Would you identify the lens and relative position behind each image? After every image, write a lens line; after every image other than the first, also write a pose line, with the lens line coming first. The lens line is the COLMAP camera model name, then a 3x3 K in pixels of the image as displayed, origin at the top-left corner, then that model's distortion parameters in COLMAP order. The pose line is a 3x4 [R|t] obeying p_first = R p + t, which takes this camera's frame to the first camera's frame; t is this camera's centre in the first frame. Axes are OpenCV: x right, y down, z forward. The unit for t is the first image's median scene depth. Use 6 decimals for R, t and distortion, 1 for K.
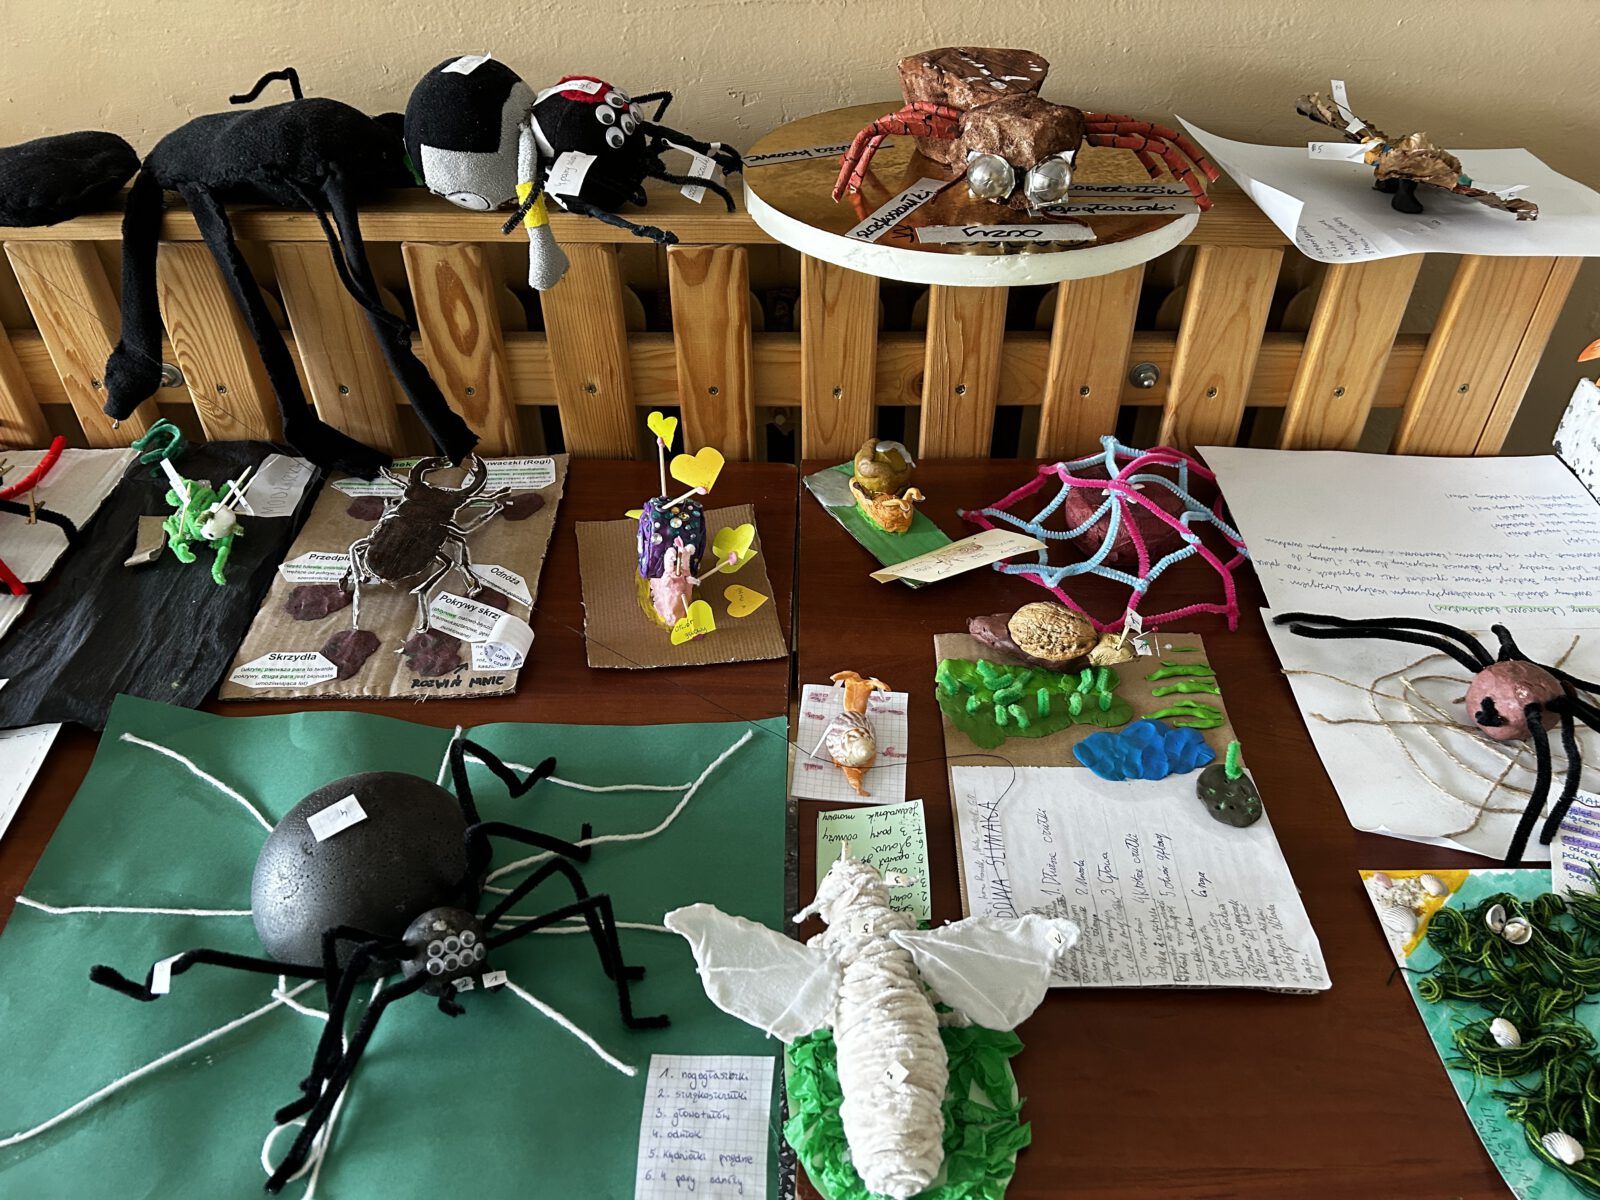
lens RADIAL K [[1222.6, 0, 793.6], [0, 1222.6, 600.5], [0, 0, 1]] dist [0.026633, -0.048022]
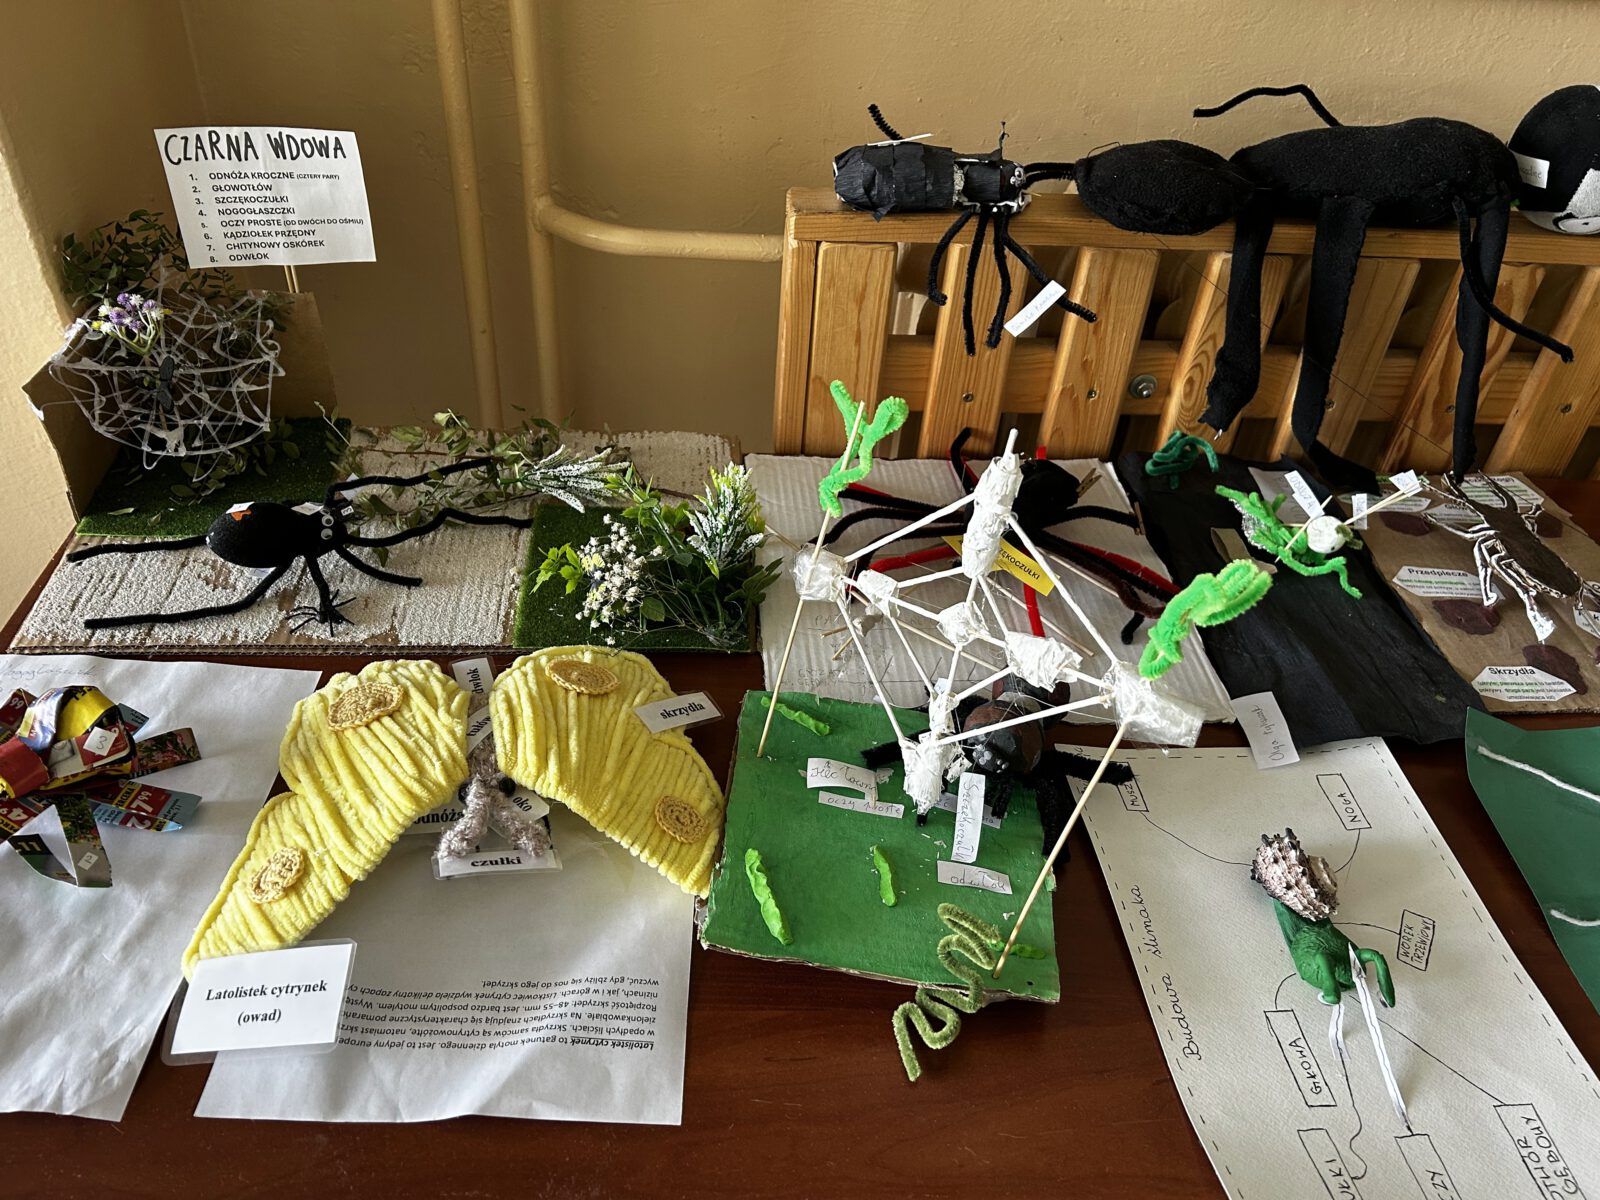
lens RADIAL K [[1222.6, 0, 797.3], [0, 1222.6, 600.1], [0, 0, 1]] dist [0.026633, -0.048022]
pose [[0.996883, 0.014806, 0.077493, -1.057653], [-0.015005, 0.999885, 0.001981, -0.005773], [-0.077455, -0.003138, 0.996991, 0.033066]]
